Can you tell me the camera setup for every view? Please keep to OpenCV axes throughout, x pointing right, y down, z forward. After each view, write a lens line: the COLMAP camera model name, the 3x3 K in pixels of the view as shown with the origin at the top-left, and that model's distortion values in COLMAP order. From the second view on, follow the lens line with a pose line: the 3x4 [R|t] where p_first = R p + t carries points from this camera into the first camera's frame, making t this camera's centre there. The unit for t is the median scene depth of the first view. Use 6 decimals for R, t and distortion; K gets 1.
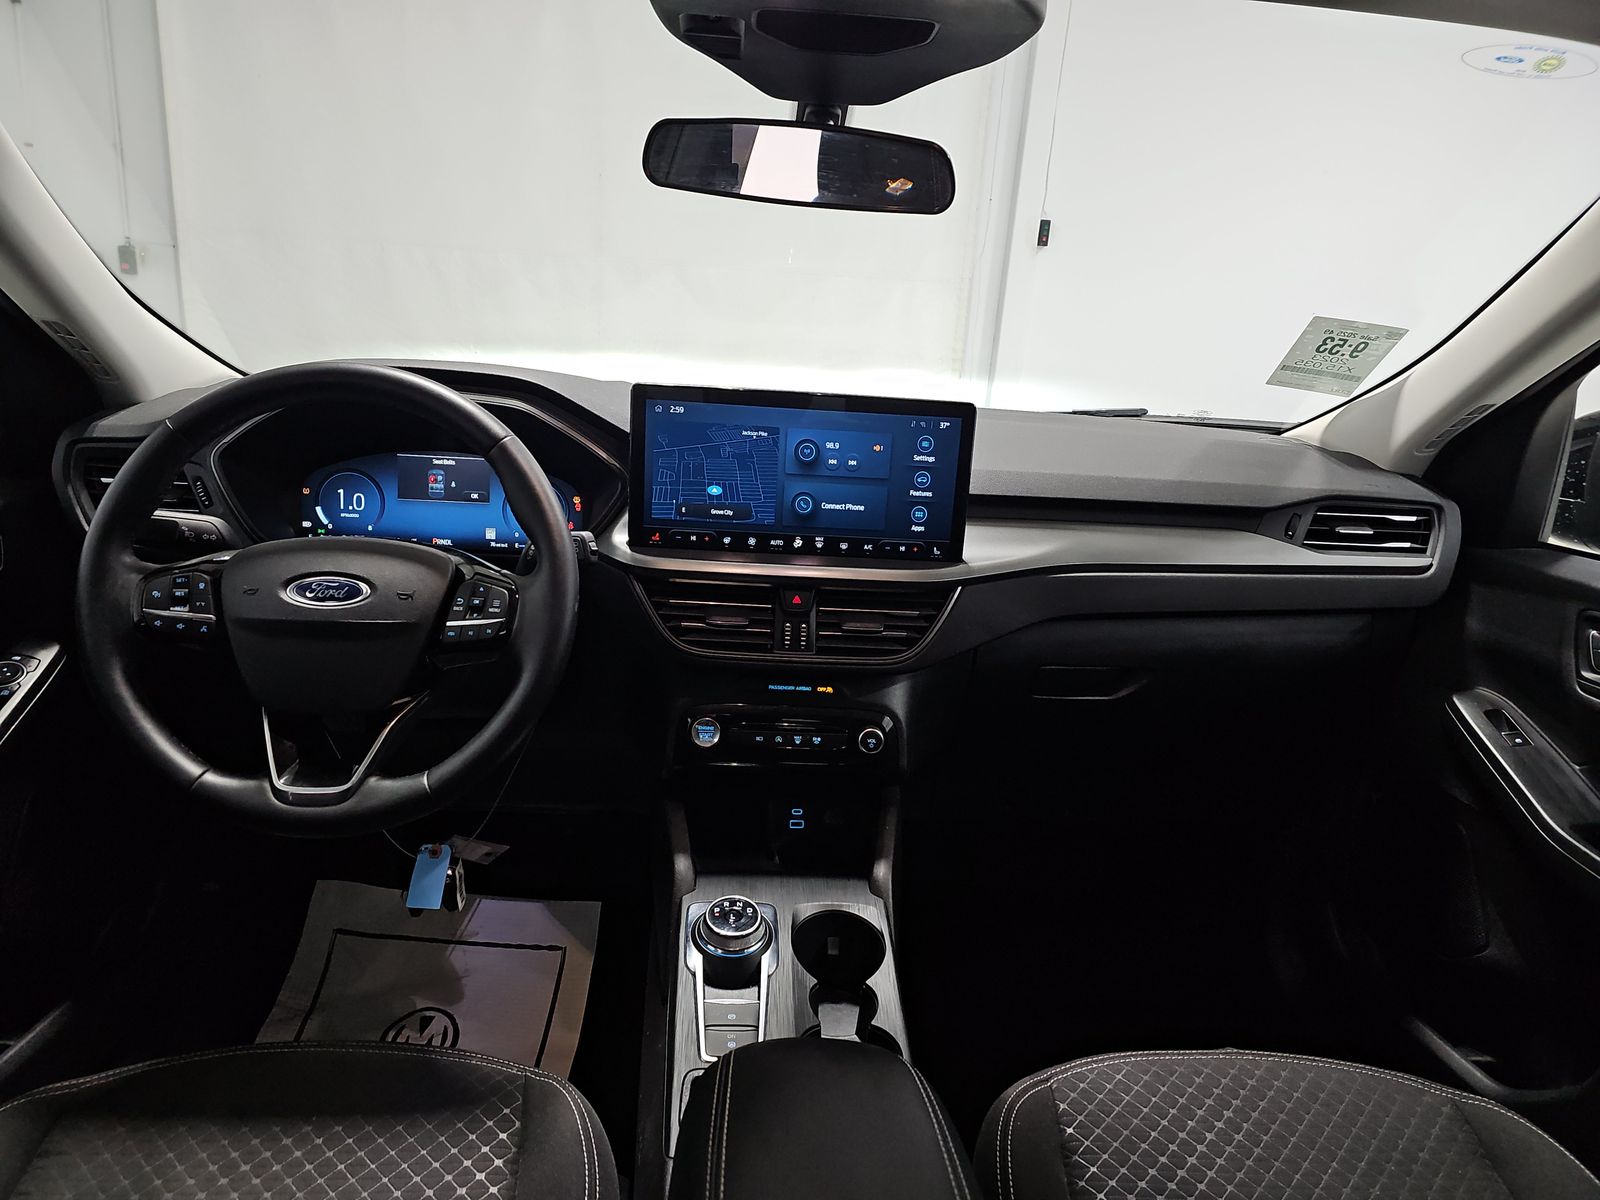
lens RADIAL K [[1043.1, 0, 812.0], [0, 1043.1, 605.3], [0, 0, 1]] dist [0.033552, -0.035577]
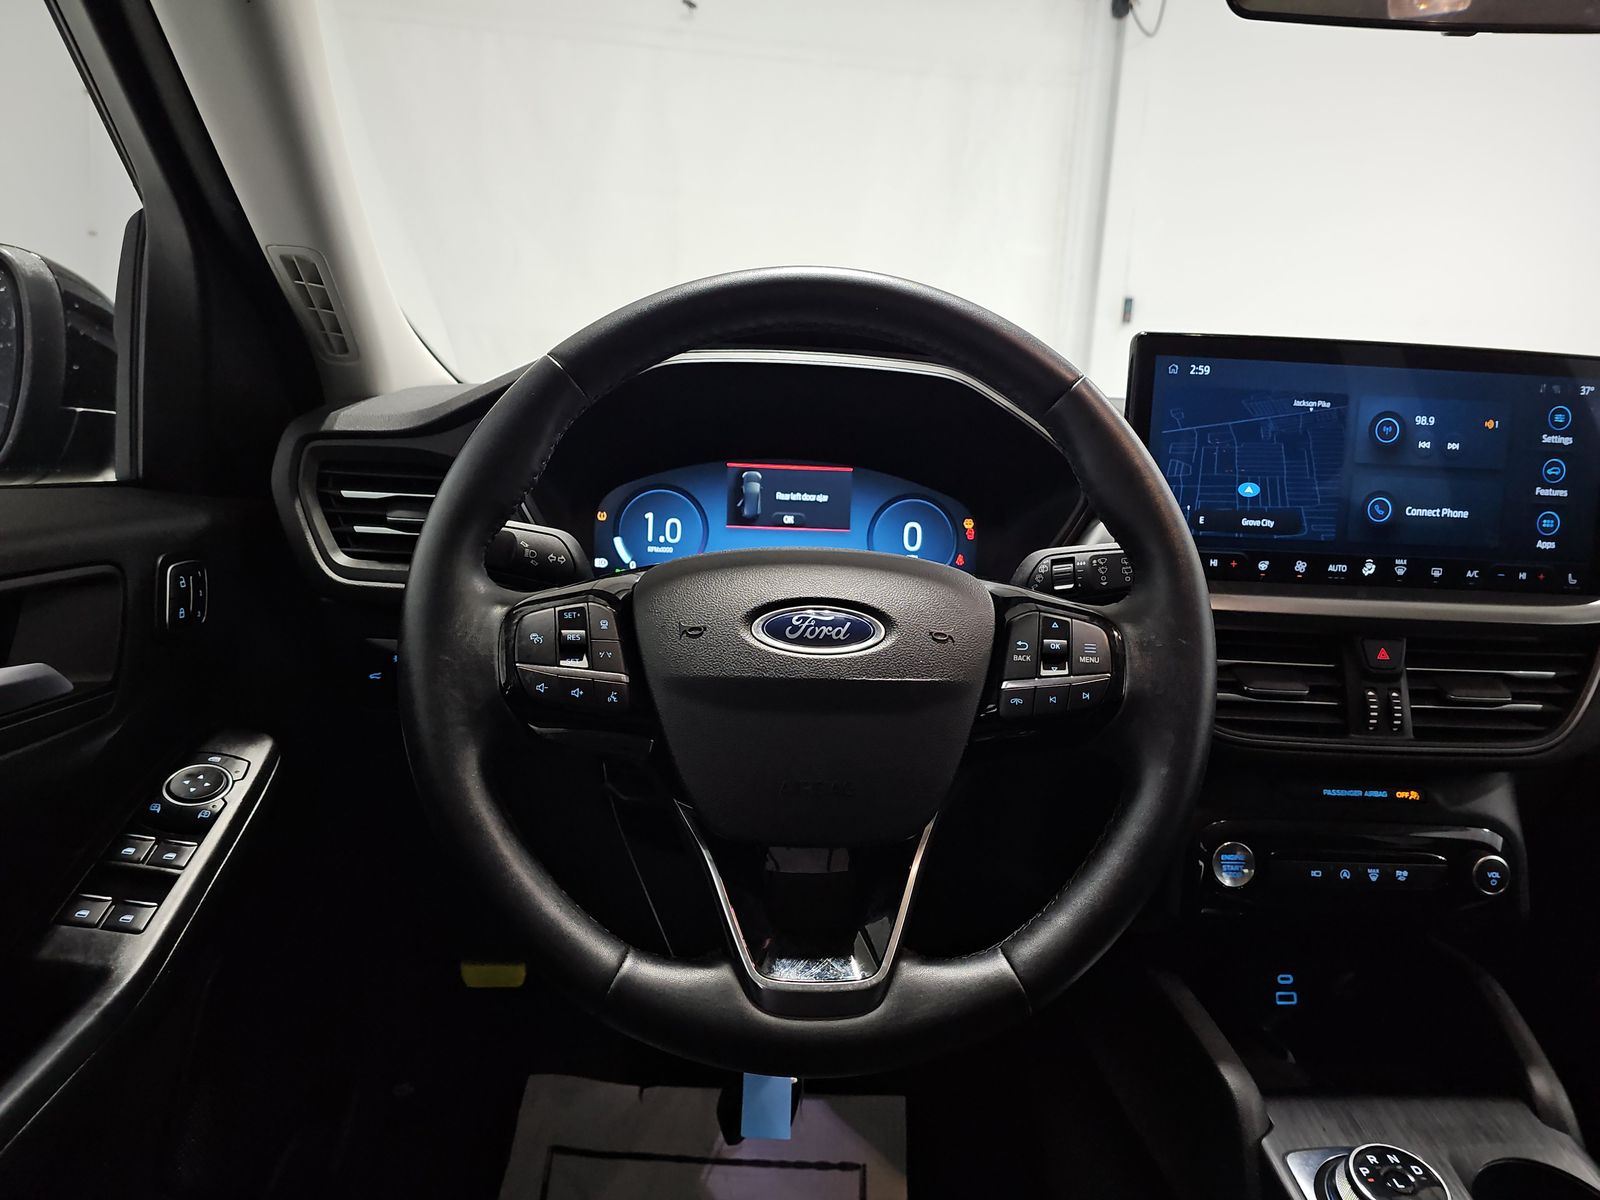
lens RADIAL K [[1043.1, 0, 785.4], [0, 1043.1, 587.7], [0, 0, 1]] dist [0.033552, -0.035577]
pose [[0.999651, -0.016794, -0.020372, -0.374208], [0.014307, 0.993071, -0.116642, 0.024495], [0.022190, 0.116310, 0.992965, 0.337785]]
